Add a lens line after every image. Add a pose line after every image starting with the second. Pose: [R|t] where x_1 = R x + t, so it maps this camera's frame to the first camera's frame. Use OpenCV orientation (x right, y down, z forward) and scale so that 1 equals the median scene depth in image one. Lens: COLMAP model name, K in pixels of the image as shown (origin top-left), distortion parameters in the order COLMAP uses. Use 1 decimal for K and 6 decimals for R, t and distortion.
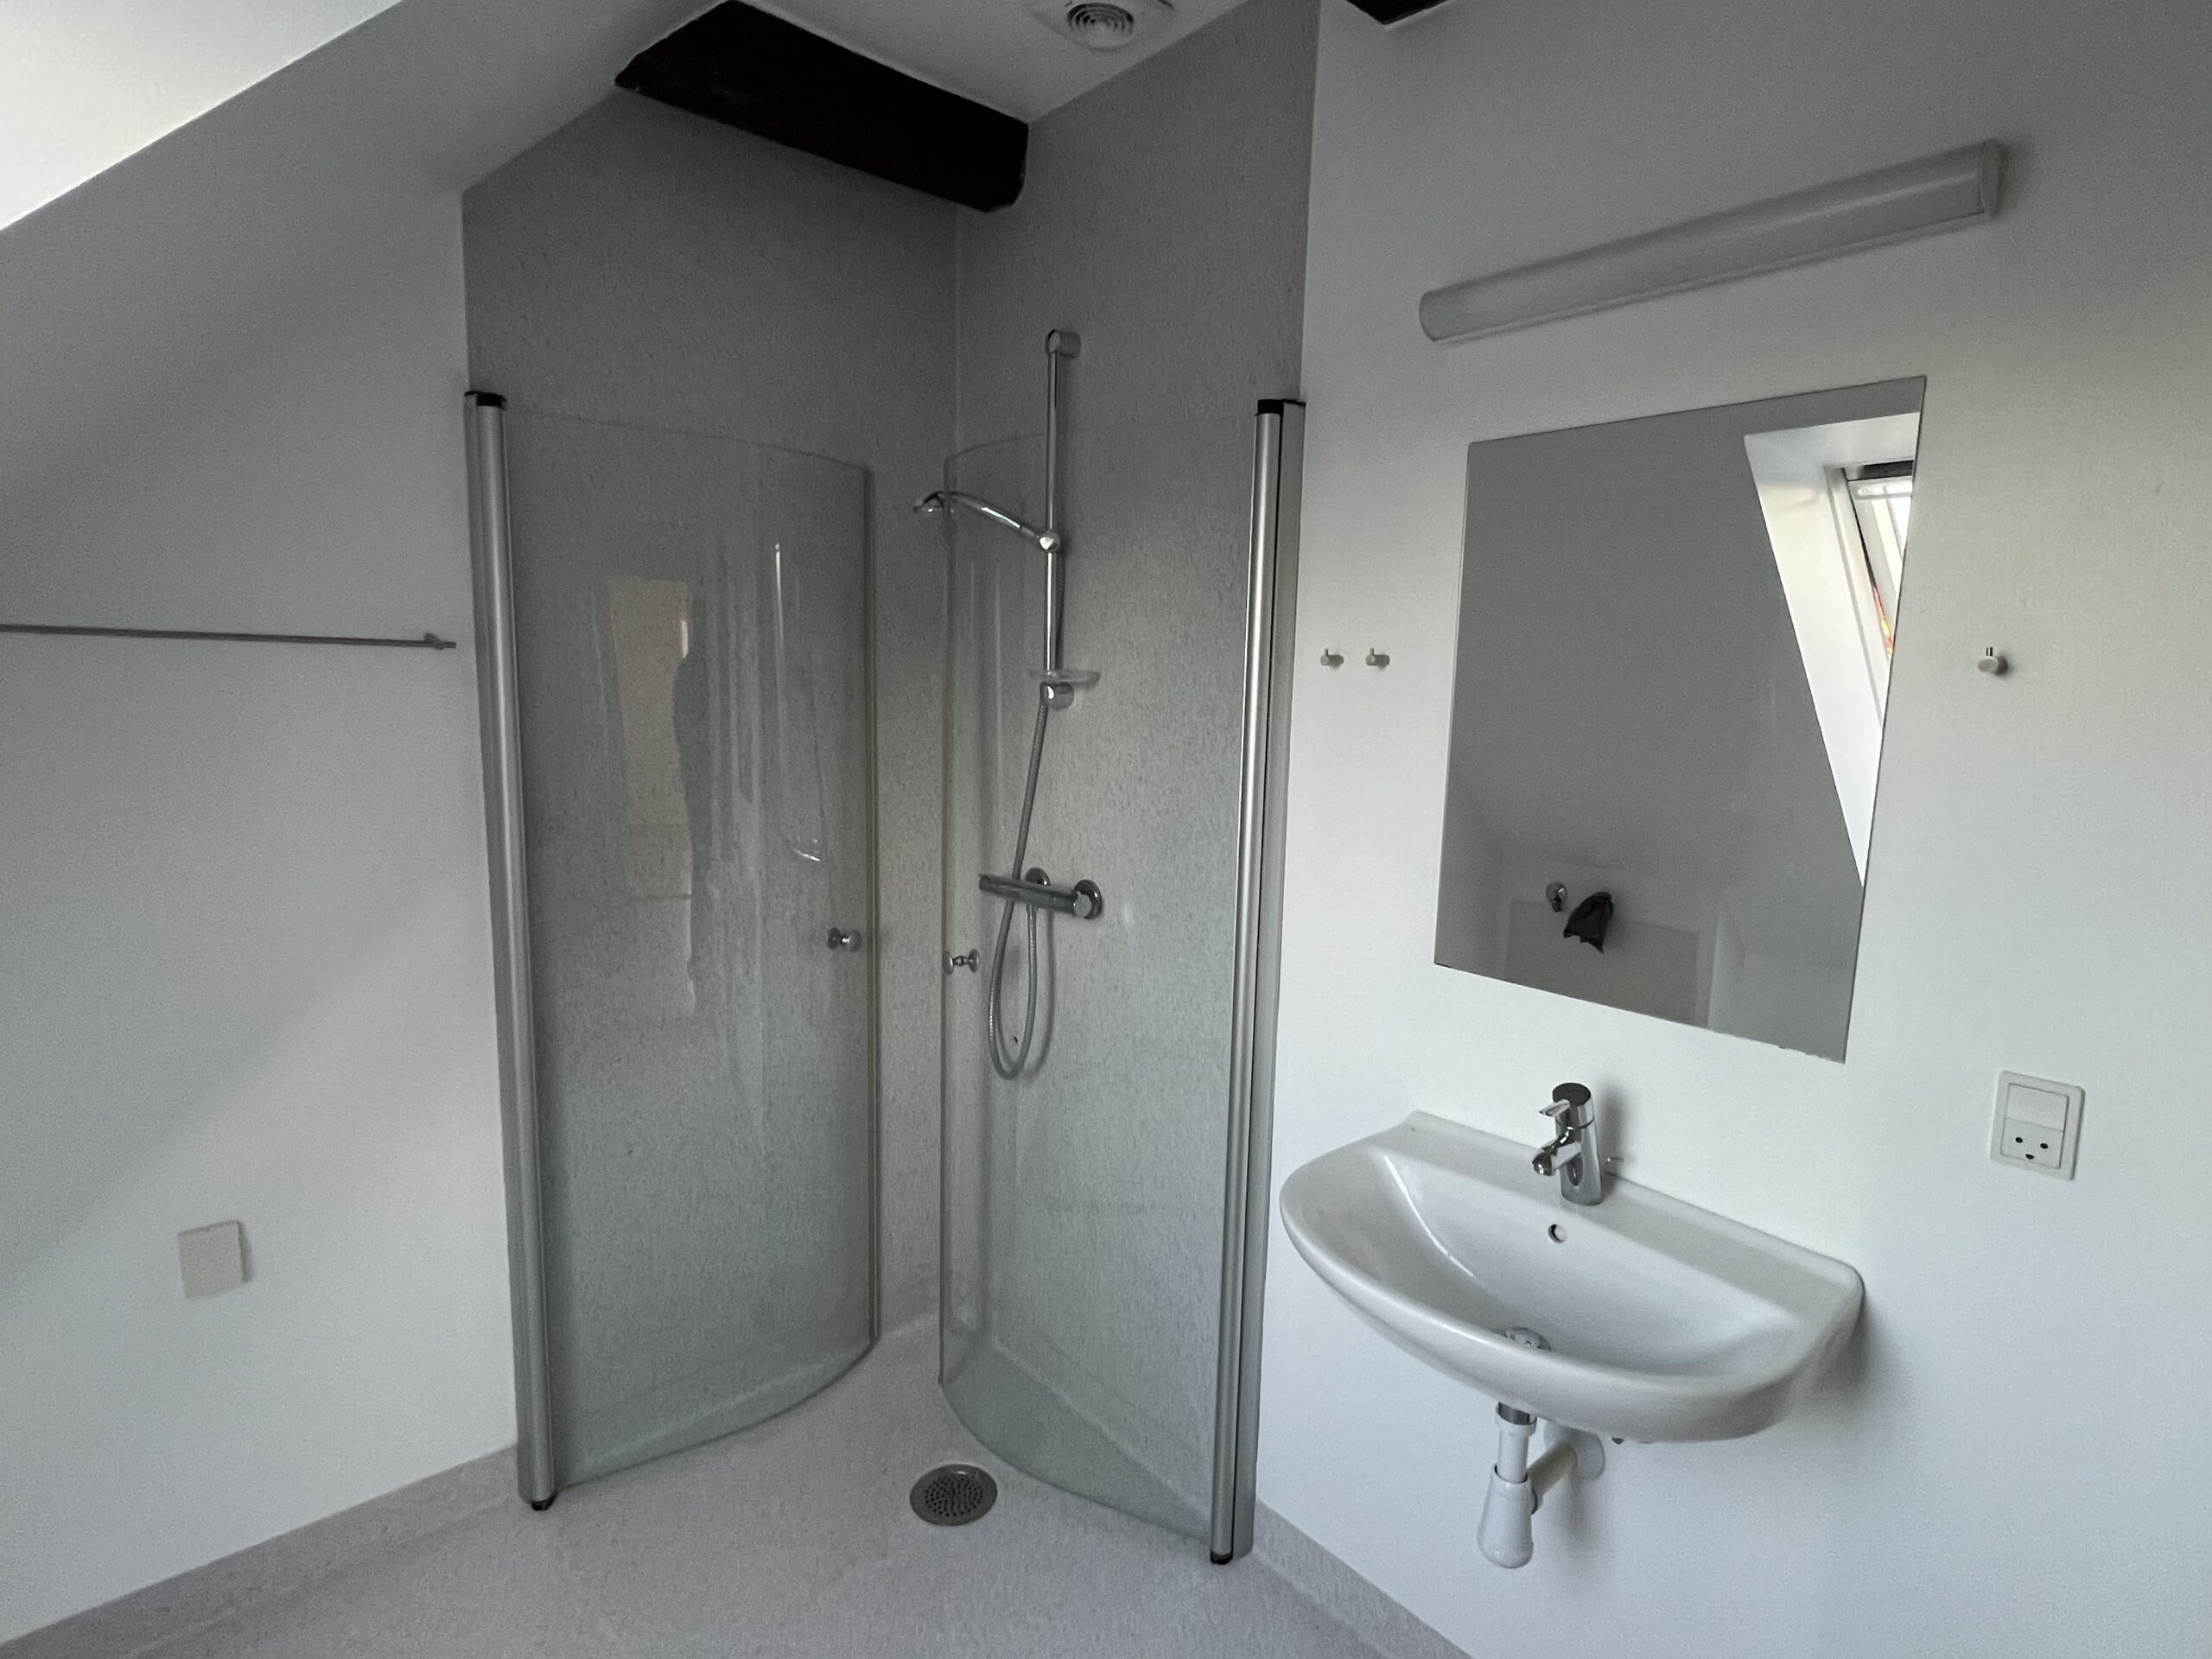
lens RADIAL K [[1133.8, 0, 1110.6], [0, 1133.8, 824.4], [0, 0, 1]] dist [0.000382, -0.000571]
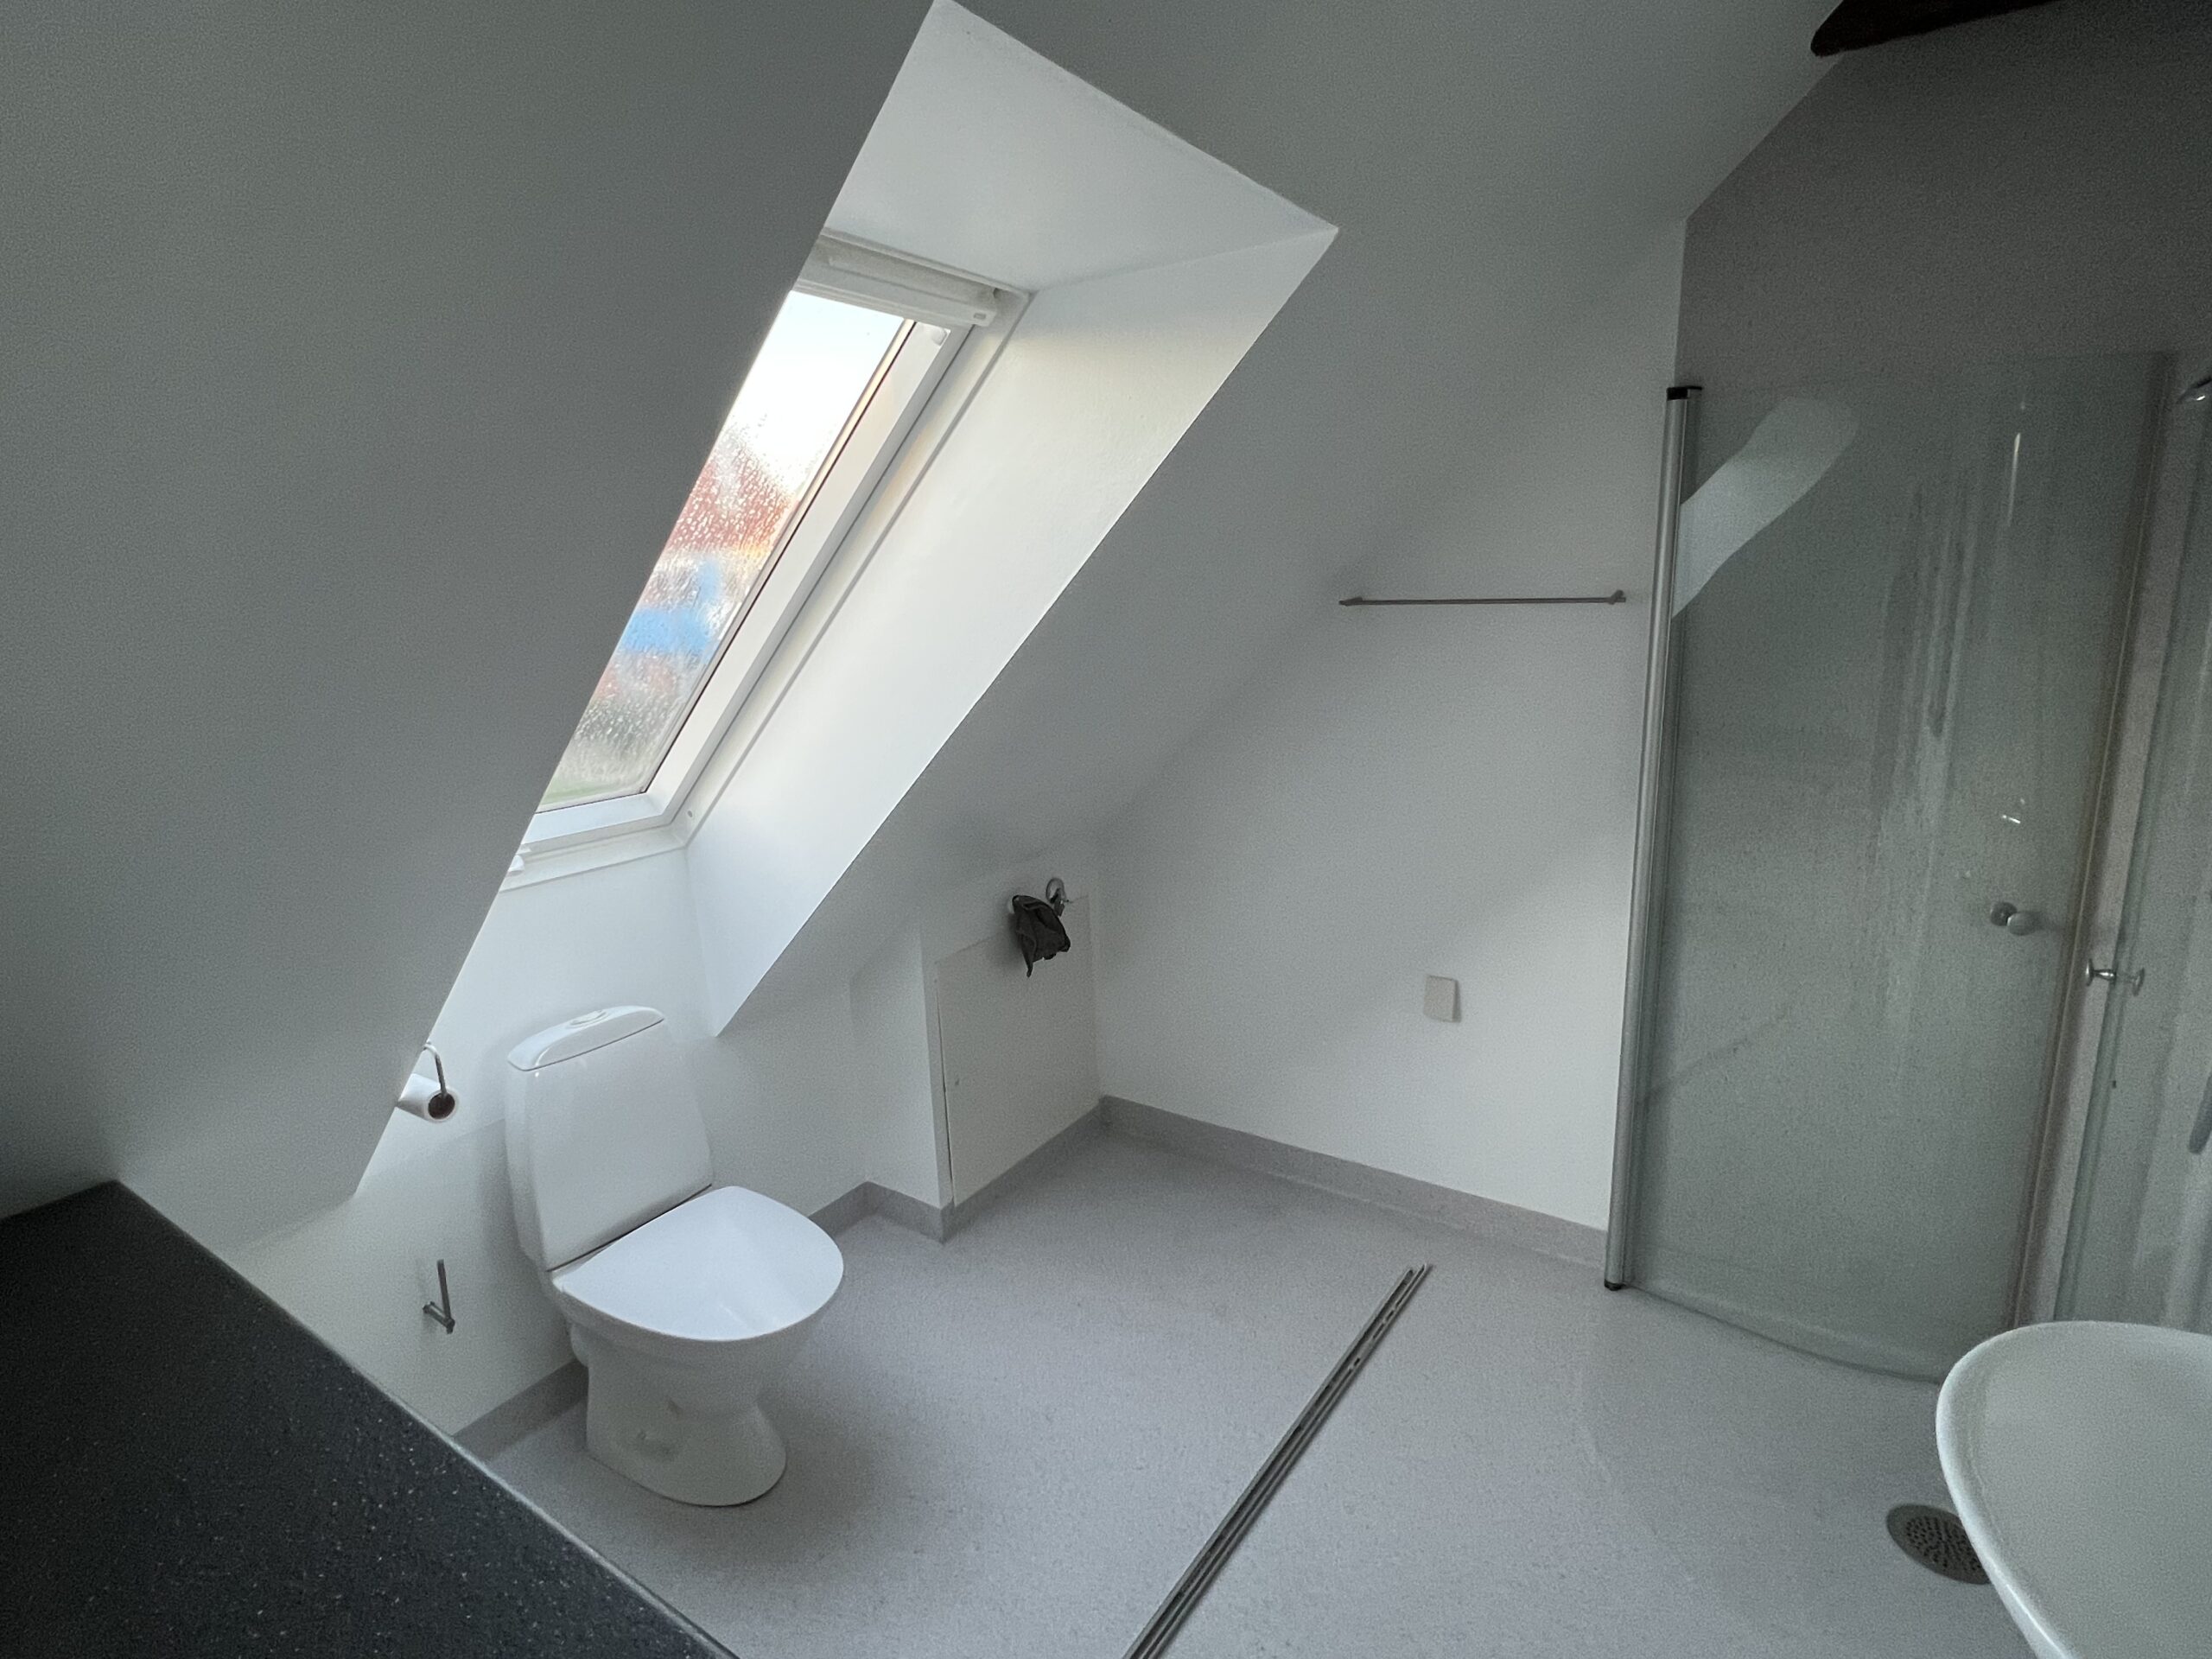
lens RADIAL K [[1133.8, 0, 1116.8], [0, 1133.8, 827.1], [0, 0, 1]] dist [0.000382, -0.000571]
pose [[0.254964, 0.166710, -0.952471, 0.470182], [-0.092504, 0.984713, 0.147591, -0.037115], [0.962516, 0.050477, 0.266488, 0.107892]]
